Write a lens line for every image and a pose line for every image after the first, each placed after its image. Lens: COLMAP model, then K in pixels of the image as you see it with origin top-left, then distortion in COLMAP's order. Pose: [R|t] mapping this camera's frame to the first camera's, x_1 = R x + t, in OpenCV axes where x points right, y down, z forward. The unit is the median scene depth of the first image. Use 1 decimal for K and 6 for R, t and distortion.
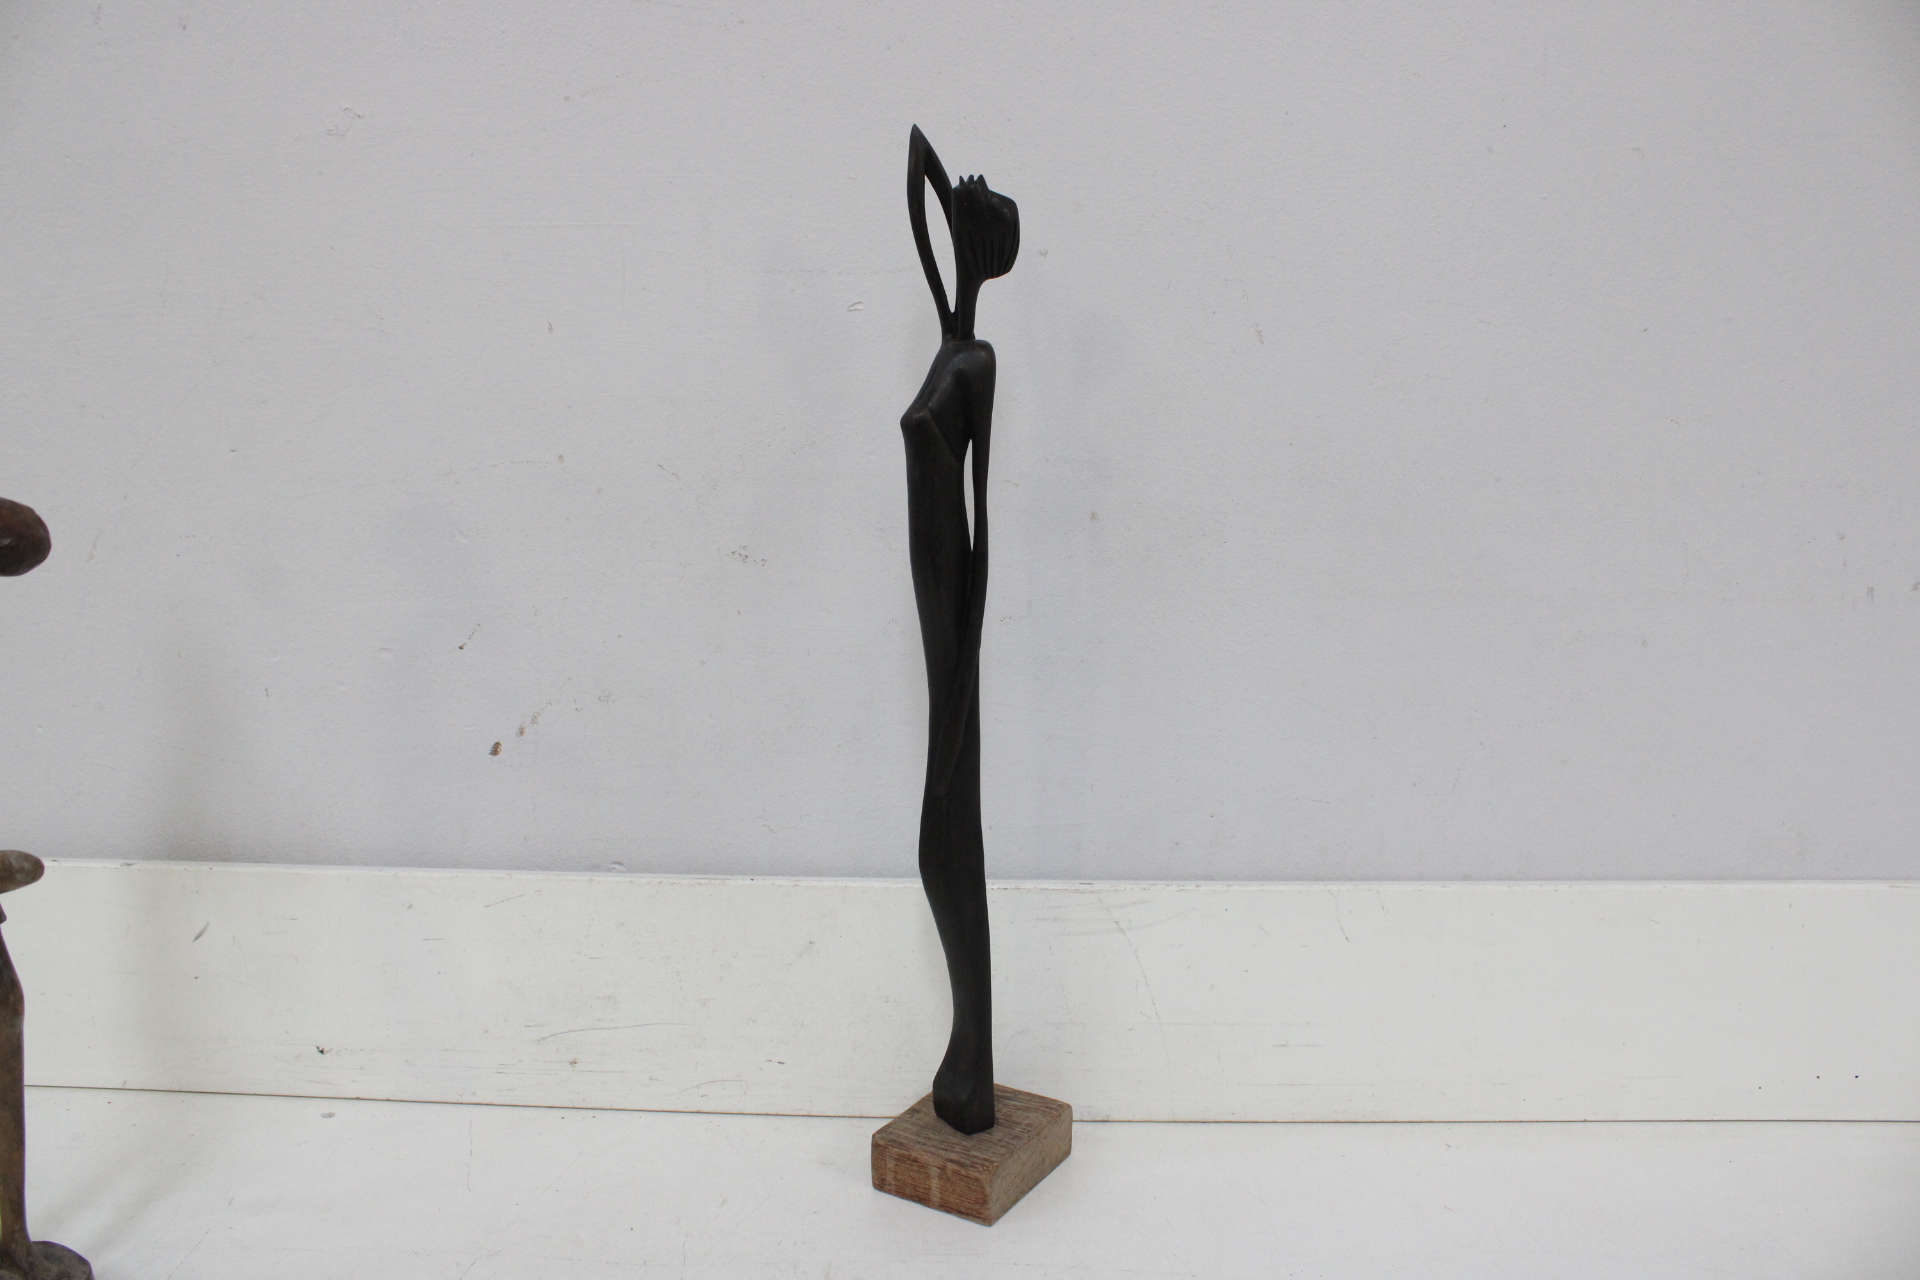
lens RADIAL K [[1579.7, 0, 944.8], [0, 1579.7, 626.9], [0, 0, 1]] dist [-0.166324, 0.111883]
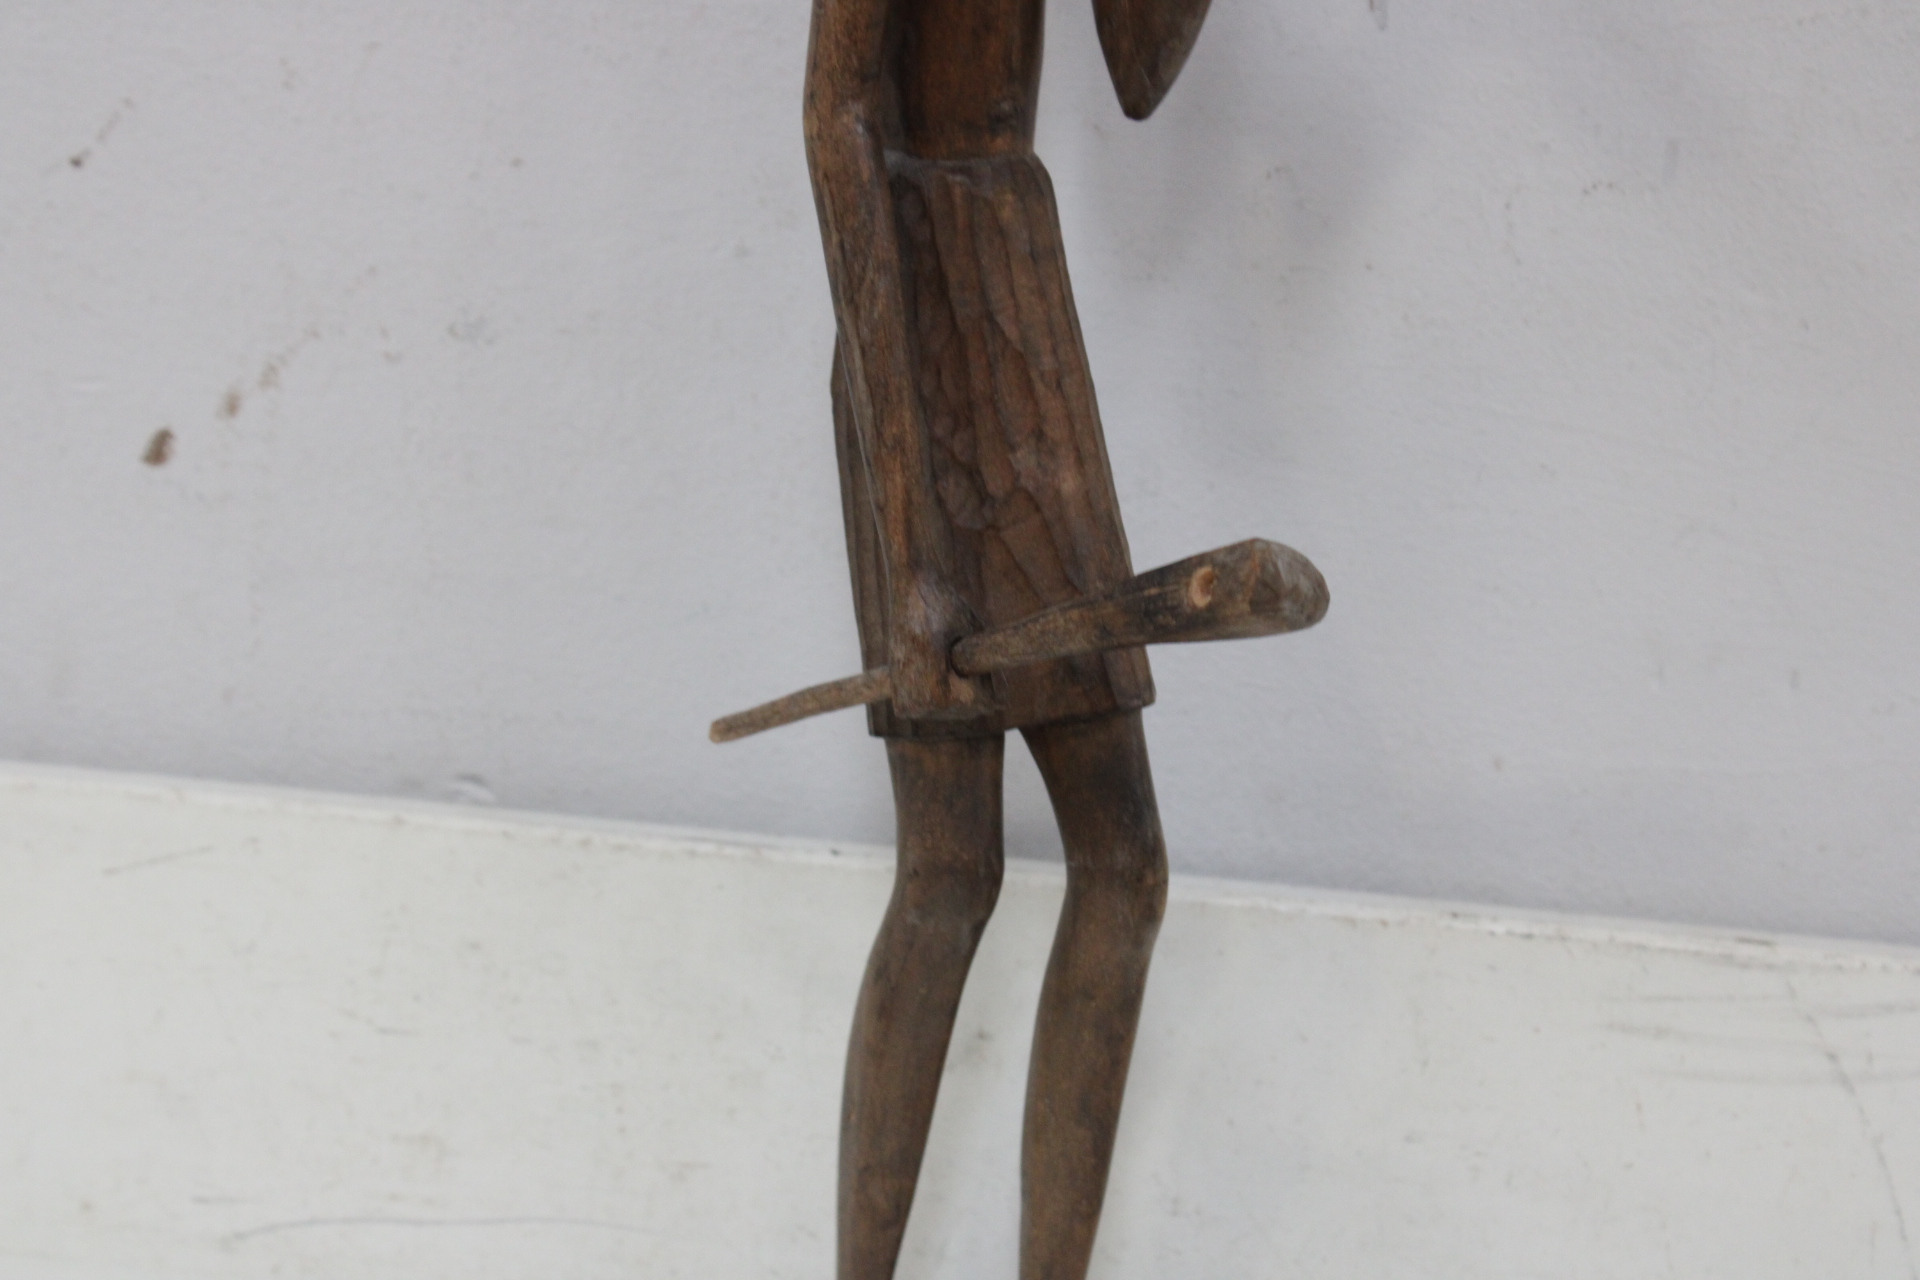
lens RADIAL K [[3684.6, 0, 936.3], [0, 3684.6, 615.4], [0, 0, 1]] dist [0.025814, 0.000000]
pose [[0.994255, 0.078941, -0.072289, -0.041581], [-0.070175, 0.990688, 0.116676, 0.003415], [0.080827, -0.110933, 0.990536, 0.154113]]
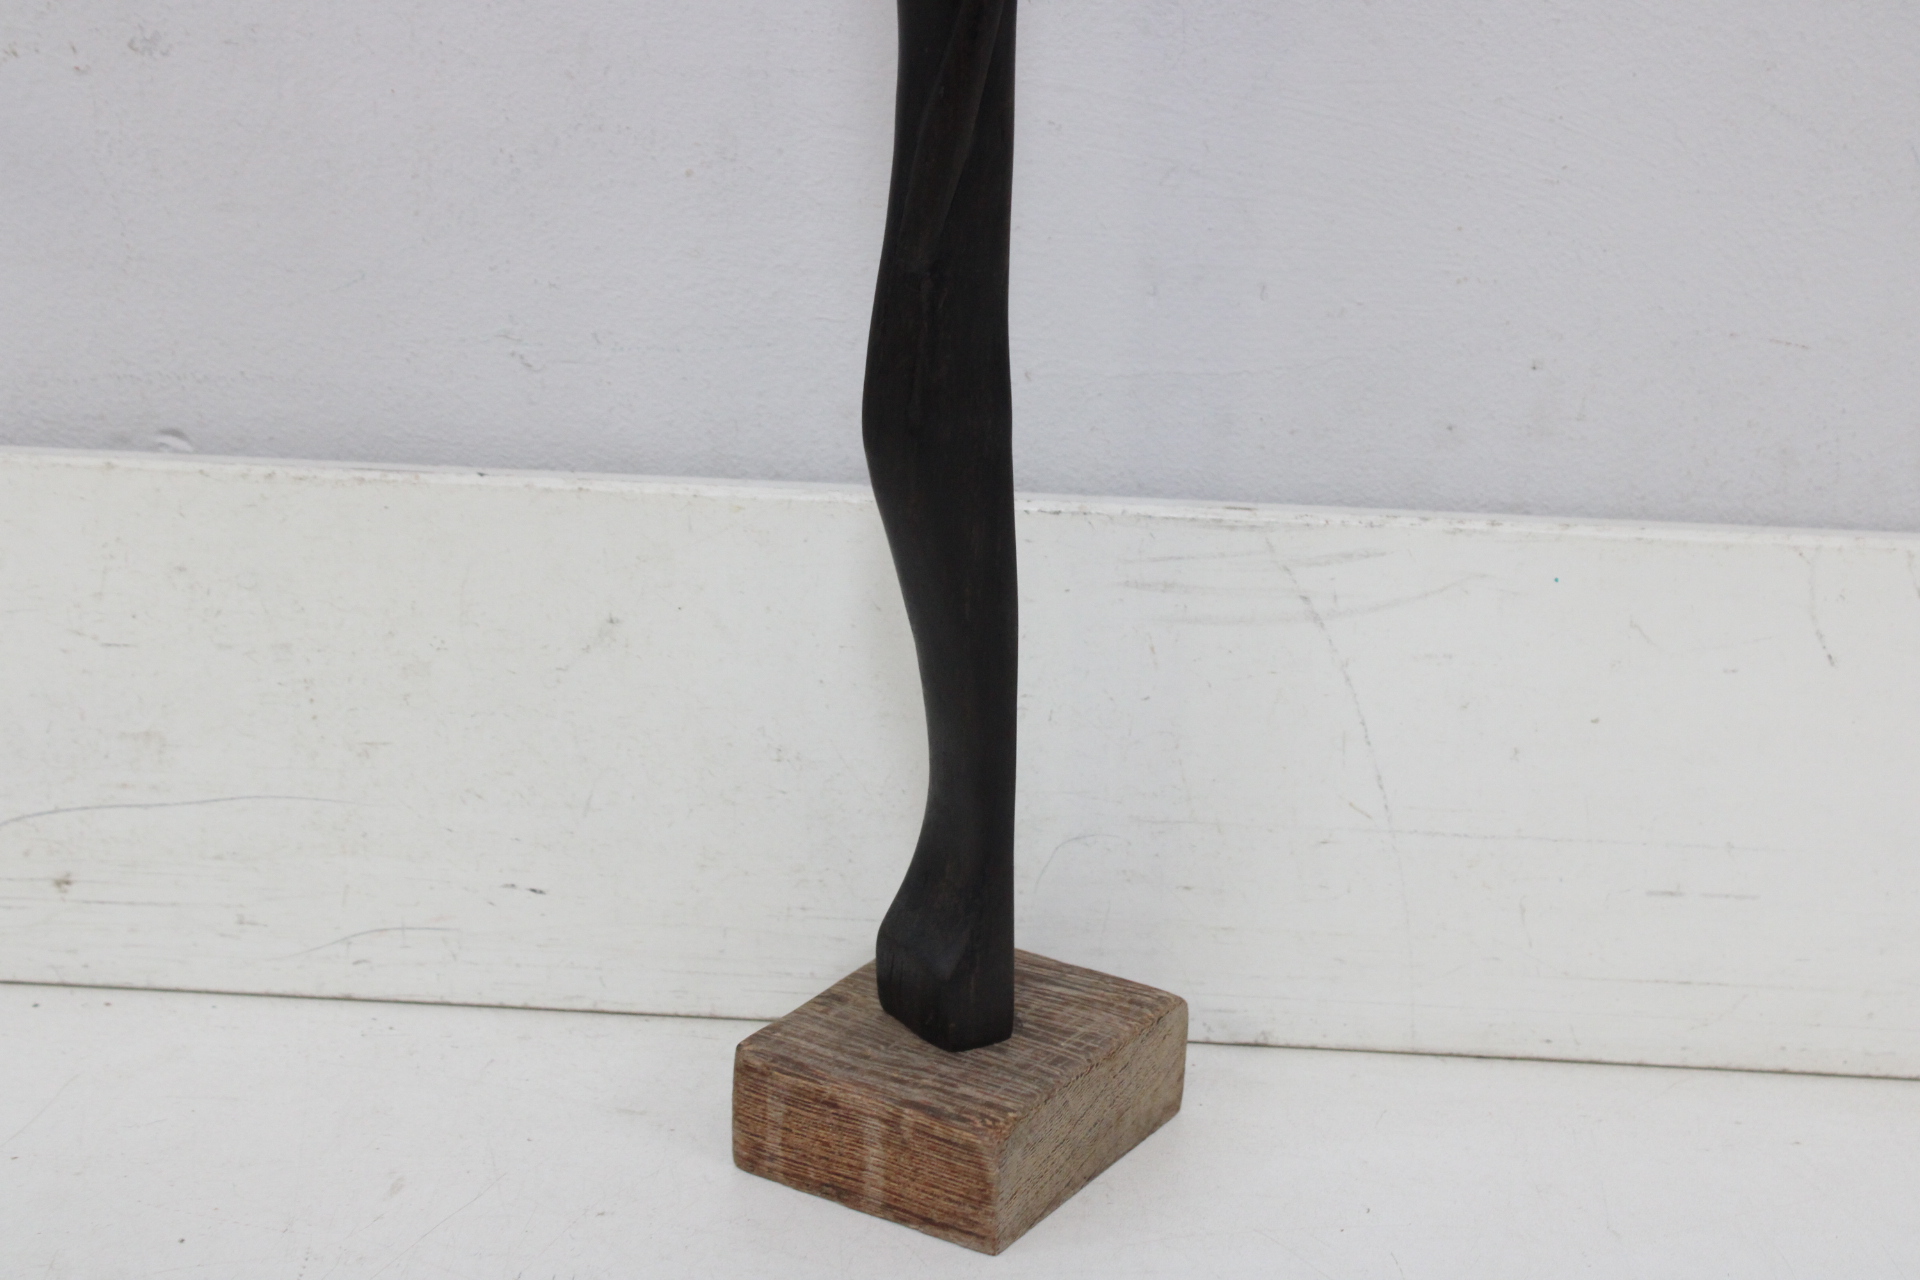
lens RADIAL K [[3381.3, 0, 952.5], [0, 3381.3, 631.0], [0, 0, 1]] dist [0.009257, 0.000000]
pose [[0.999336, 0.034776, 0.010894, 0.000213], [-0.036039, 0.987456, 0.153725, 0.054327], [-0.005411, -0.154016, 0.988054, 0.057400]]
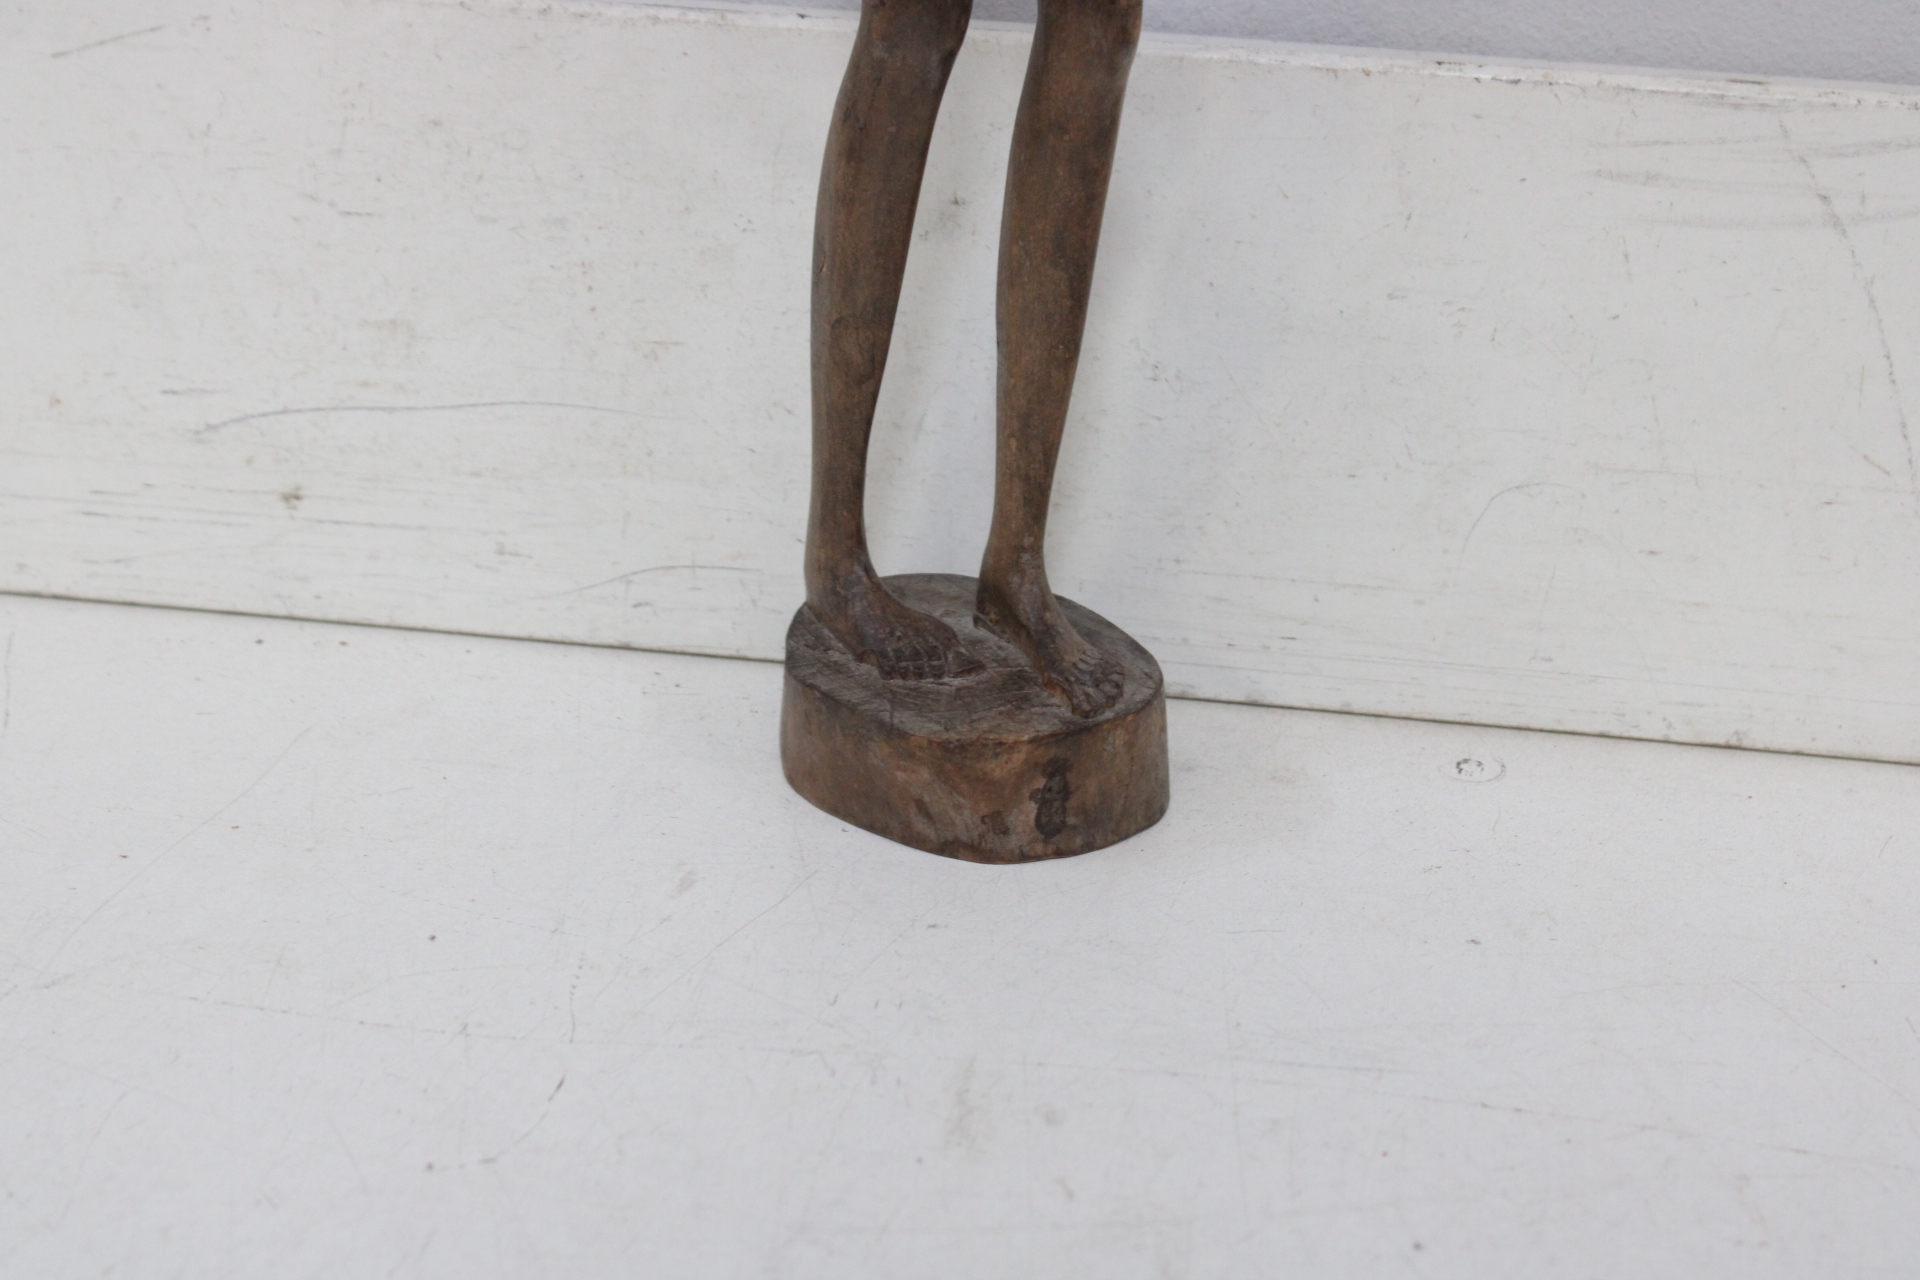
lens RADIAL K [[3684.6, 0, 927.1], [0, 3684.6, 634.1], [0, 0, 1]] dist [0.025814, 0.000000]
pose [[0.995495, 0.070901, -0.062944, -0.031947], [-0.051334, 0.961246, 0.270872, 0.067948], [0.079710, -0.266421, 0.960555, 0.160015]]
